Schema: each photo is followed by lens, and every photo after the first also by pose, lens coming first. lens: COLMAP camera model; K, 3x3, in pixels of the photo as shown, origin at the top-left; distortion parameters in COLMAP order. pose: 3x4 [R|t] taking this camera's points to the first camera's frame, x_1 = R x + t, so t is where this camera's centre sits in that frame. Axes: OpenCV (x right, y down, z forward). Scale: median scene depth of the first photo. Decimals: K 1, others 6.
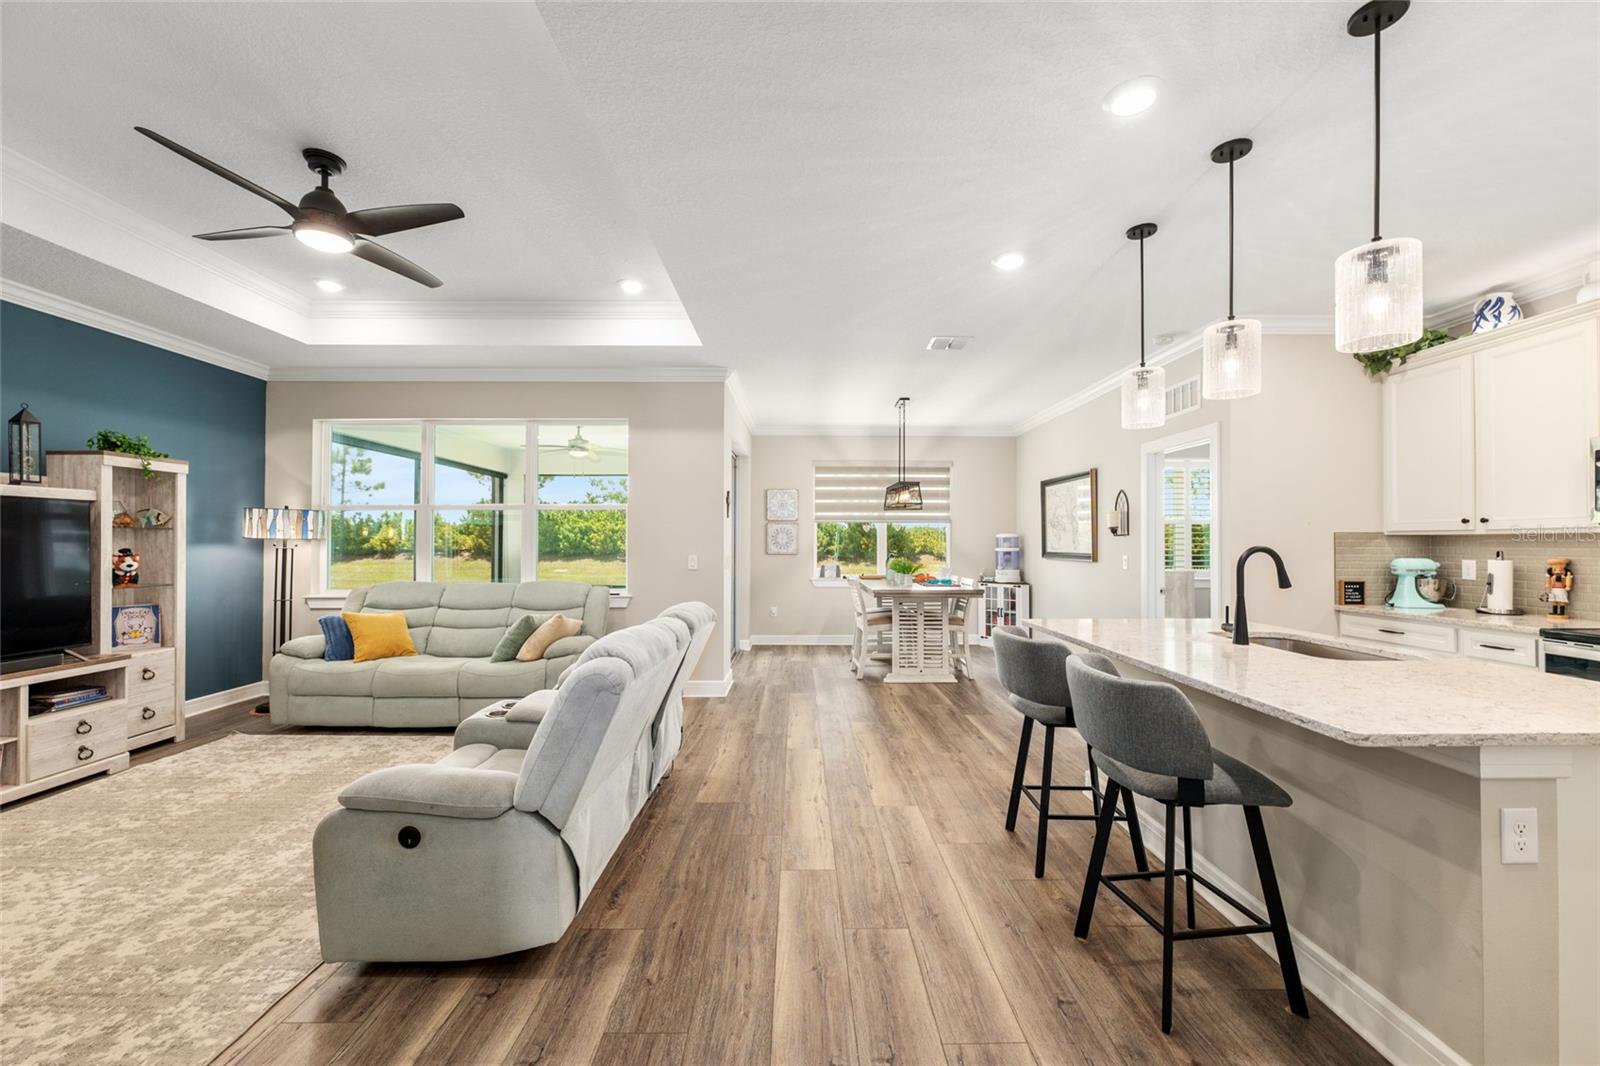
lens RADIAL K [[629.4, 0, 802.5], [0, 629.4, 535.5], [0, 0, 1]] dist [-0.000242, -0.000125]
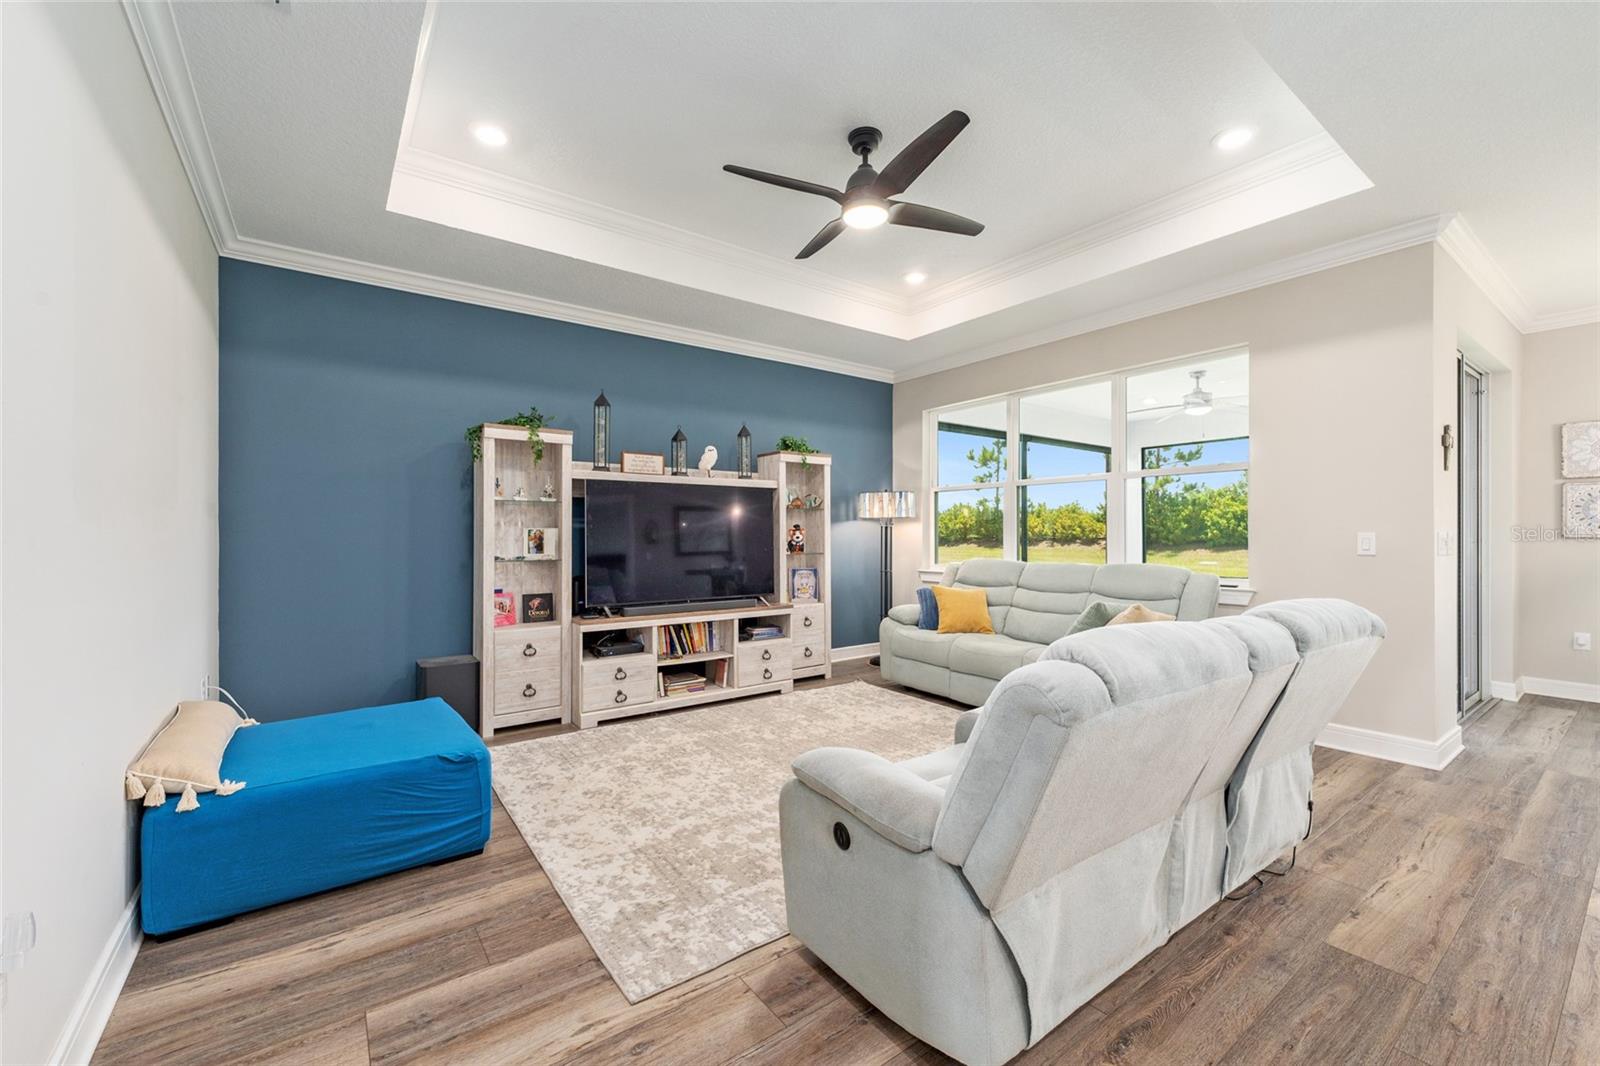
lens RADIAL K [[649.0, 0, 803.7], [0, 649.0, 531.1], [0, 0, 1]] dist [0.002202, -0.000063]
pose [[0.591433, -0.003268, -0.806348, 0.025613], [0.009659, 0.999949, 0.003032, 0.031013], [0.806296, -0.009582, 0.591434, 0.212234]]
